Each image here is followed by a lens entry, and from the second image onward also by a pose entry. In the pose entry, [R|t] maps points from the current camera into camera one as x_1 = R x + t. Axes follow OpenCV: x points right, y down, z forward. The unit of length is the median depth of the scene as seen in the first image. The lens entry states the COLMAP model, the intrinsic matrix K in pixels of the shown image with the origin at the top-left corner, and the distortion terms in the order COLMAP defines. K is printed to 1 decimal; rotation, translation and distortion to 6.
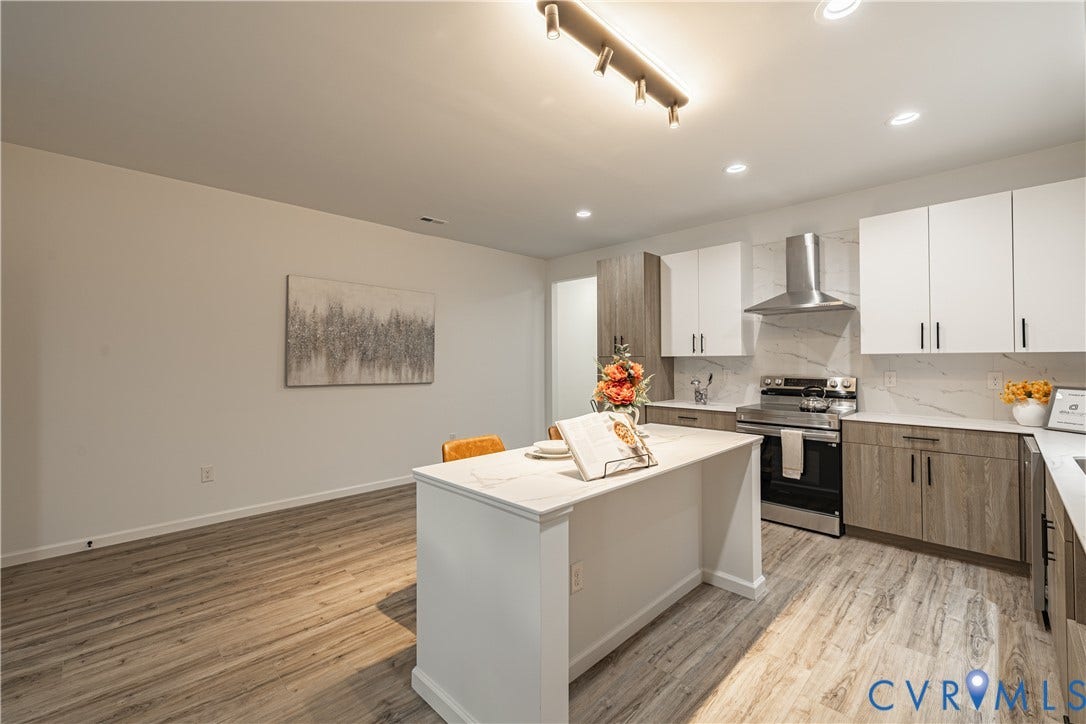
lens RADIAL K [[453.6, 0, 544.3], [0, 453.6, 357.0], [0, 0, 1]] dist [0.003402, -0.000087]
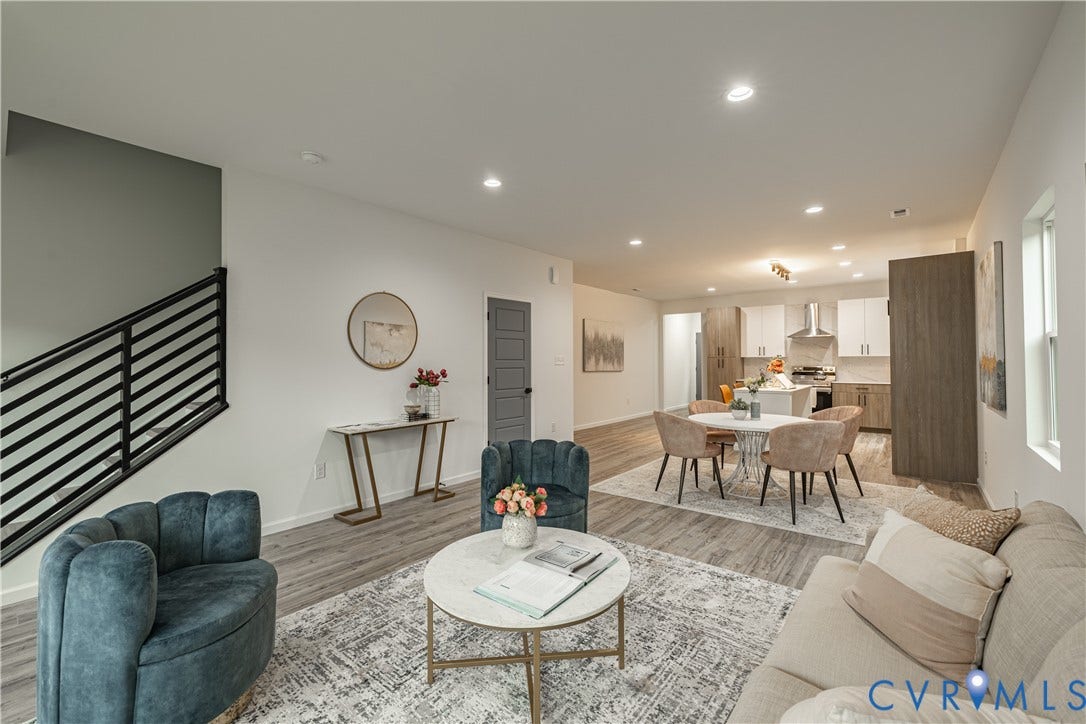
lens RADIAL K [[453.6, 0, 544.3], [0, 453.6, 357.0], [0, 0, 1]] dist [0.003402, -0.000087]
pose [[0.994653, 0.000045, 0.103275, -1.034022], [-0.000309, 0.999997, 0.002543, -0.008688], [-0.103274, -0.002561, 0.994650, -1.159017]]
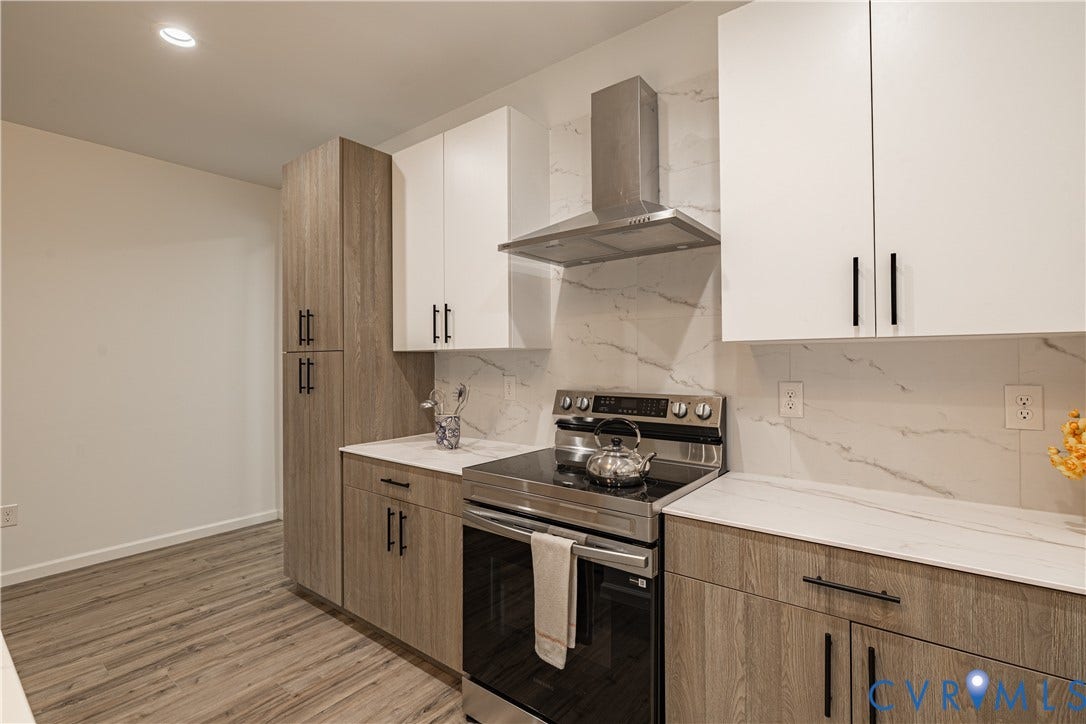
lens RADIAL K [[498.5, 0, 542.6], [0, 498.5, 358.3], [0, 0, 1]] dist [-0.003371, -0.000041]
pose [[0.992551, -0.003305, 0.121782, 0.447280], [0.002566, 0.999977, 0.006224, 0.004813], [-0.121800, -0.005865, 0.992537, 0.531871]]
